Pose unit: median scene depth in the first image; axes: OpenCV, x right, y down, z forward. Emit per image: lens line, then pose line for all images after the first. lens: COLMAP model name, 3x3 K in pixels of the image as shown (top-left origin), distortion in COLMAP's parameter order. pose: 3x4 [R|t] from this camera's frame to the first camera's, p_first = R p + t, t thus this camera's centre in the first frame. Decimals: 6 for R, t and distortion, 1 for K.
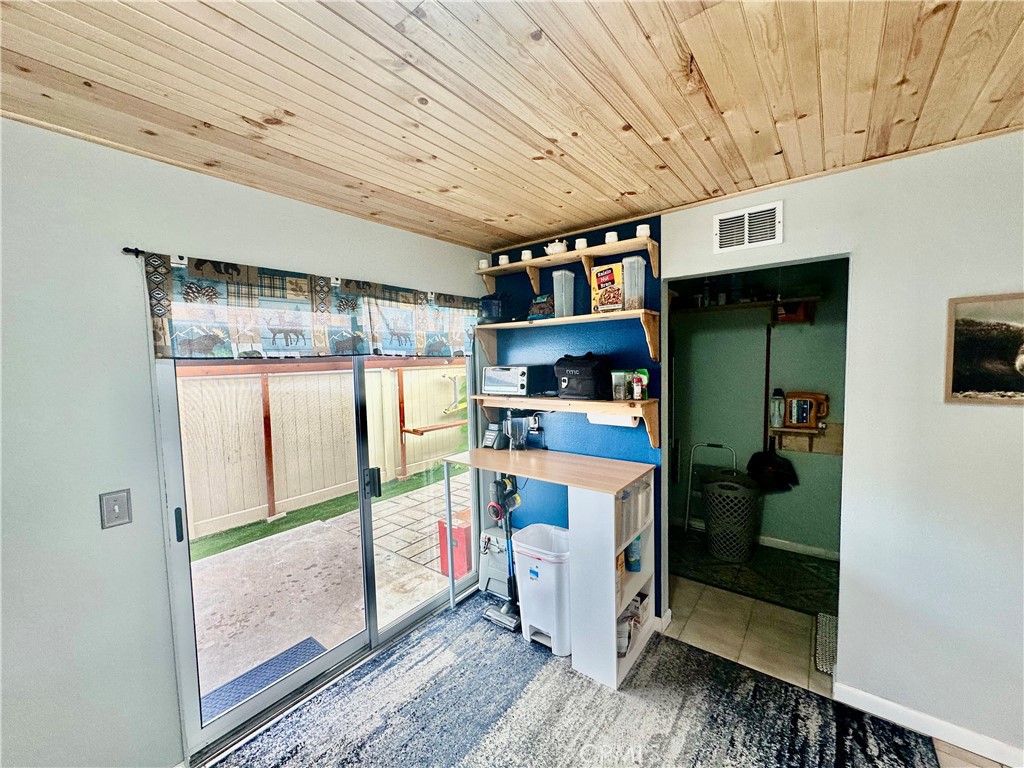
lens RADIAL K [[406.2, 0, 512.6], [0, 406.2, 386.9], [0, 0, 1]] dist [0.003470, -0.000430]
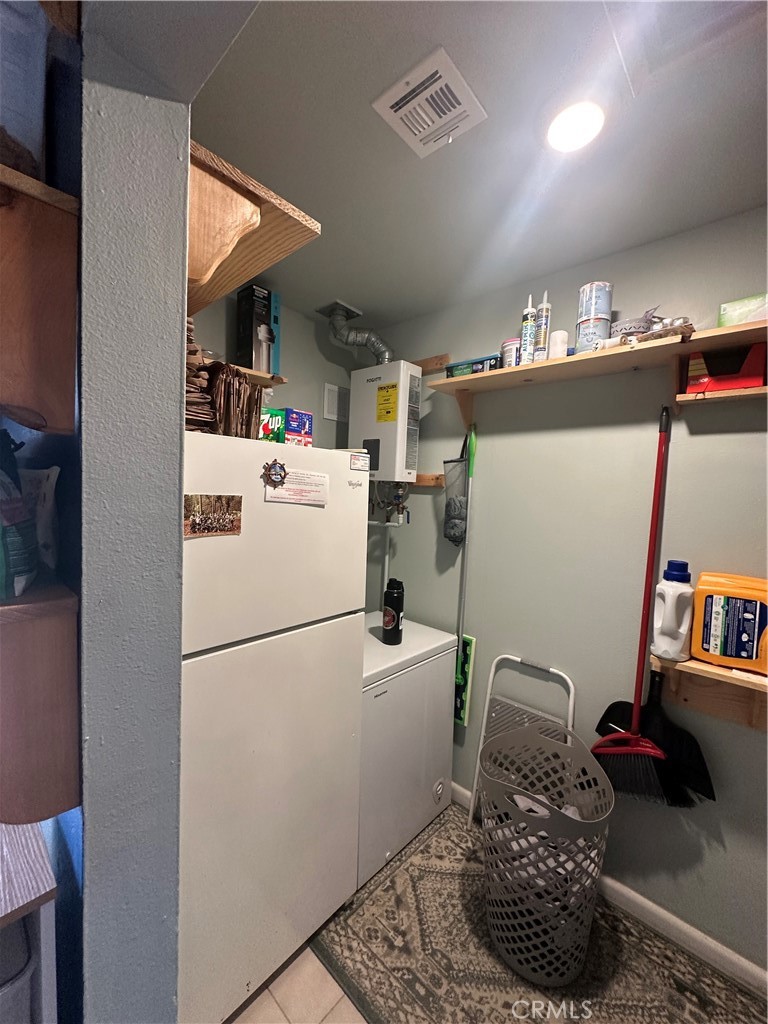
lens RADIAL K [[406.2, 0, 382.3], [0, 406.2, 513.0], [0, 0, 1]] dist [0.003470, -0.000430]
pose [[0.995349, 0.068666, -0.067561, 0.391687], [-0.069646, 0.997496, -0.012262, -0.018789], [0.066550, 0.016910, 0.997640, 0.586024]]
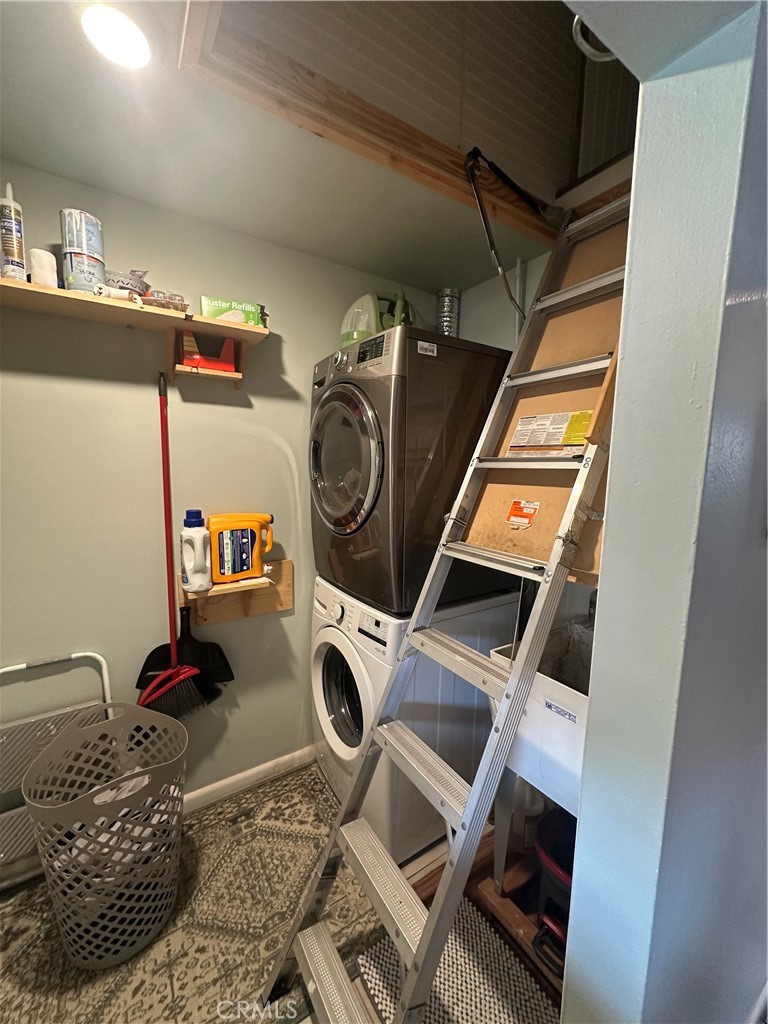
lens RADIAL K [[406.2, 0, 384.9], [0, 406.2, 511.4], [0, 0, 1]] dist [0.003470, -0.000430]
pose [[0.315060, -0.083453, 0.945395, 0.272939], [0.042477, 0.996368, 0.073796, -0.020788], [-0.948121, 0.016907, 0.317461, 0.644713]]
